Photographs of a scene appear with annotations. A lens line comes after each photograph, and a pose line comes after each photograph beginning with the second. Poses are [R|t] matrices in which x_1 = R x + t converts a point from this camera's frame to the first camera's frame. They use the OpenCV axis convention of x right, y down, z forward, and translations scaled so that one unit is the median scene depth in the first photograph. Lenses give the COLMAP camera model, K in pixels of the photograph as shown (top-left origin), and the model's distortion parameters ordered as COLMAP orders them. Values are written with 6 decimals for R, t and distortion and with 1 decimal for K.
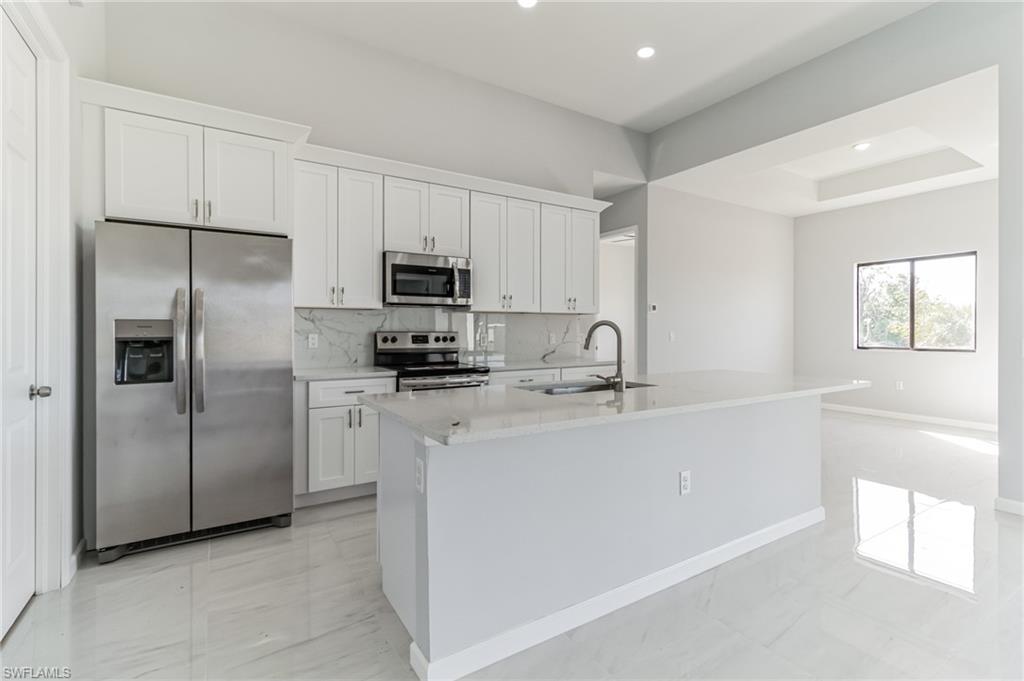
lens RADIAL K [[474.2, 0, 517.3], [0, 474.2, 331.7], [0, 0, 1]] dist [0.006939, 0.000215]
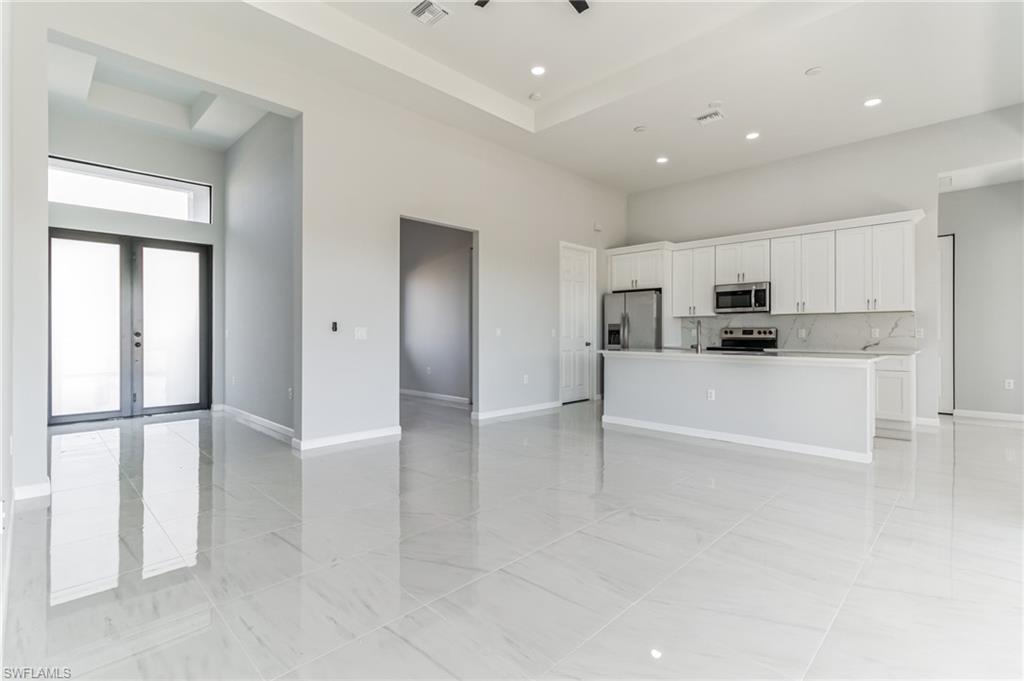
lens RADIAL K [[474.2, 0, 517.3], [0, 474.2, 331.7], [0, 0, 1]] dist [0.006939, 0.000215]
pose [[0.229533, -0.004378, -0.973291, 1.353183], [-0.004718, 0.999973, -0.005610, 0.029343], [0.973289, 0.005880, 0.229506, -0.206668]]
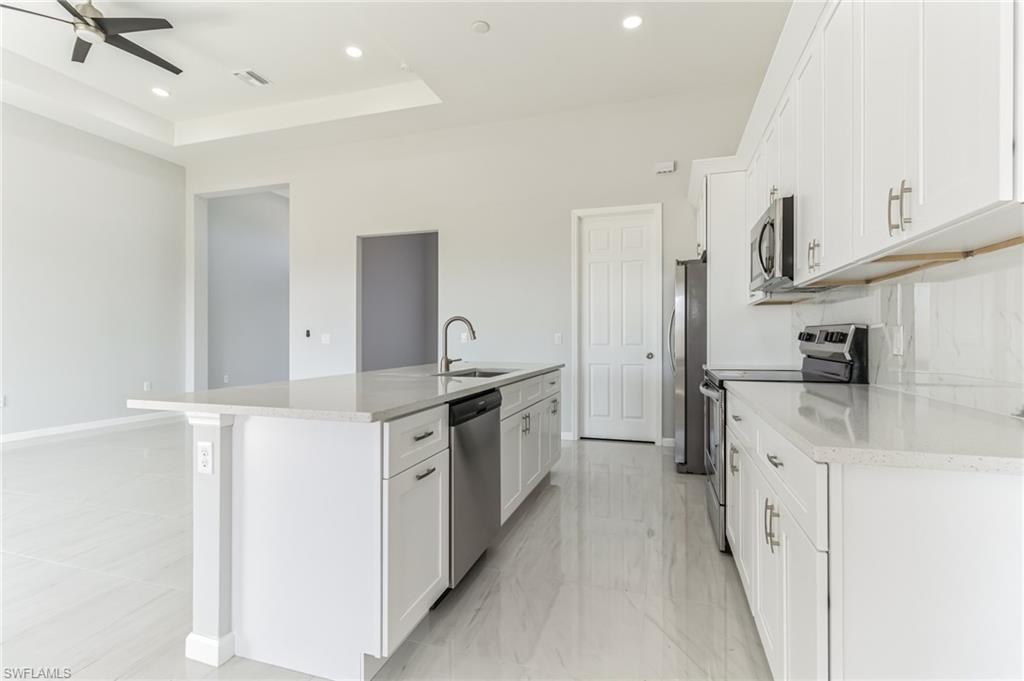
lens RADIAL K [[471.8, 0, 512.0], [0, 471.8, 340.5], [0, 0, 1]] dist [0.008924, 0.000497]
pose [[-0.770739, 0.002709, -0.637145, 0.556451], [-0.004065, 0.999950, 0.009168, 0.017701], [0.637137, 0.009656, -0.770690, 1.314737]]
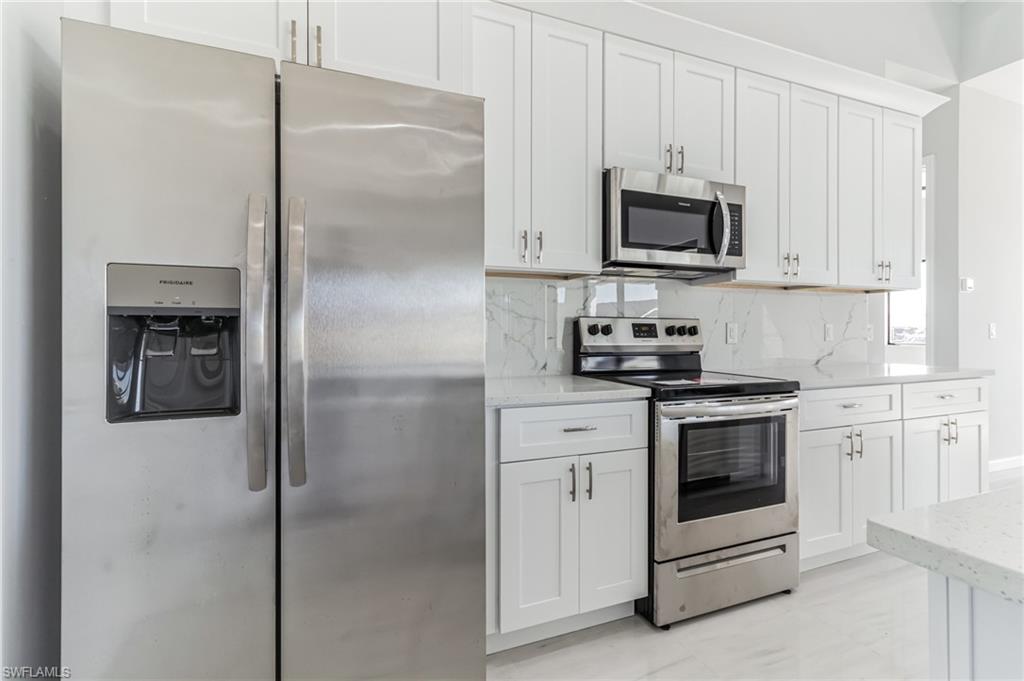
lens RADIAL K [[474.2, 0, 517.3], [0, 474.2, 331.7], [0, 0, 1]] dist [0.006939, 0.000215]
pose [[0.983314, -0.001625, -0.181911, -0.272405], [0.000330, 0.999974, -0.007149, 0.023489], [0.181918, 0.006970, 0.983289, 0.424312]]
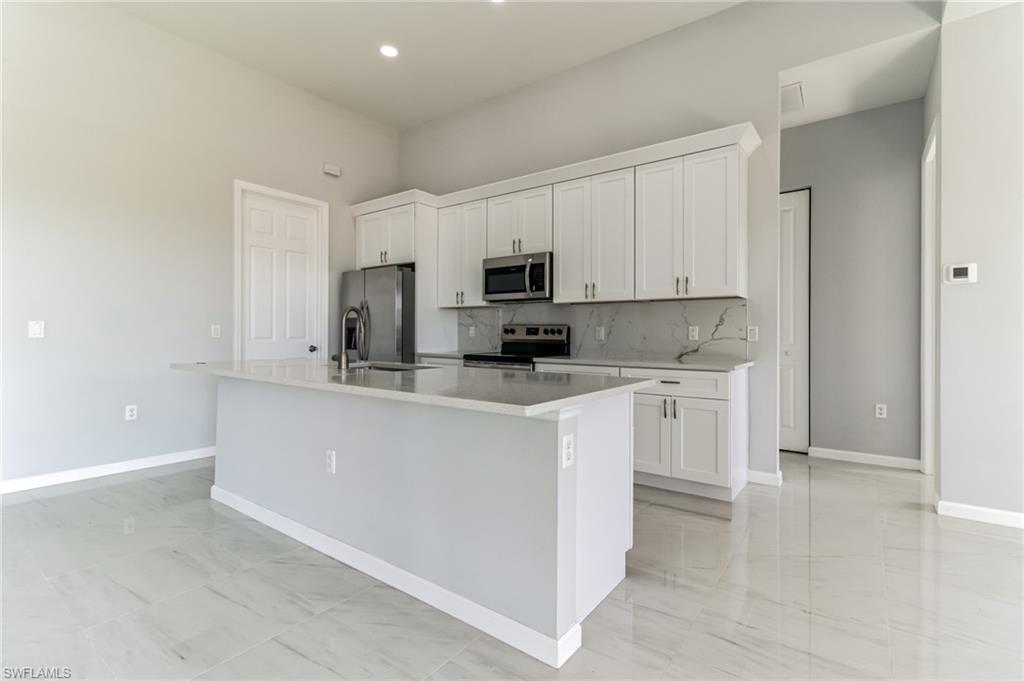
lens RADIAL K [[474.2, 0, 517.3], [0, 474.2, 331.7], [0, 0, 1]] dist [0.006939, 0.000215]
pose [[0.362704, -0.002225, -0.931902, 0.878122], [-0.008469, 0.999948, -0.005684, 0.025097], [0.931866, 0.009953, 0.362666, 0.606941]]
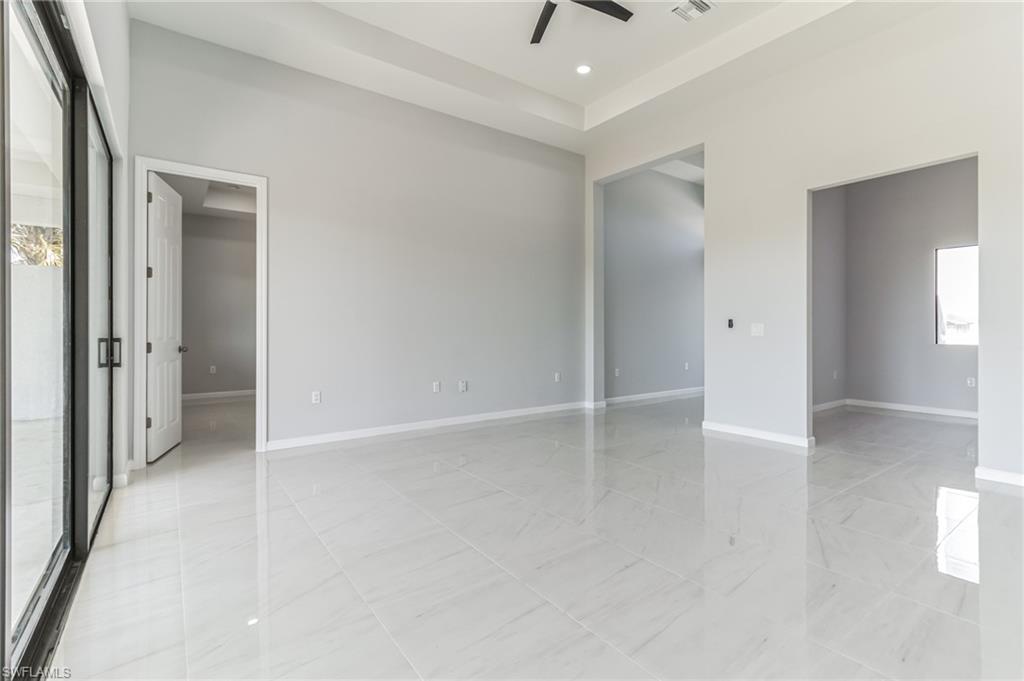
lens RADIAL K [[474.2, 0, 517.3], [0, 474.2, 331.7], [0, 0, 1]] dist [0.006939, 0.000215]
pose [[-0.997842, 0.002083, -0.065625, 0.734320], [0.001452, 0.999952, 0.009666, 0.020465], [0.065642, 0.009550, -0.997798, 0.884188]]
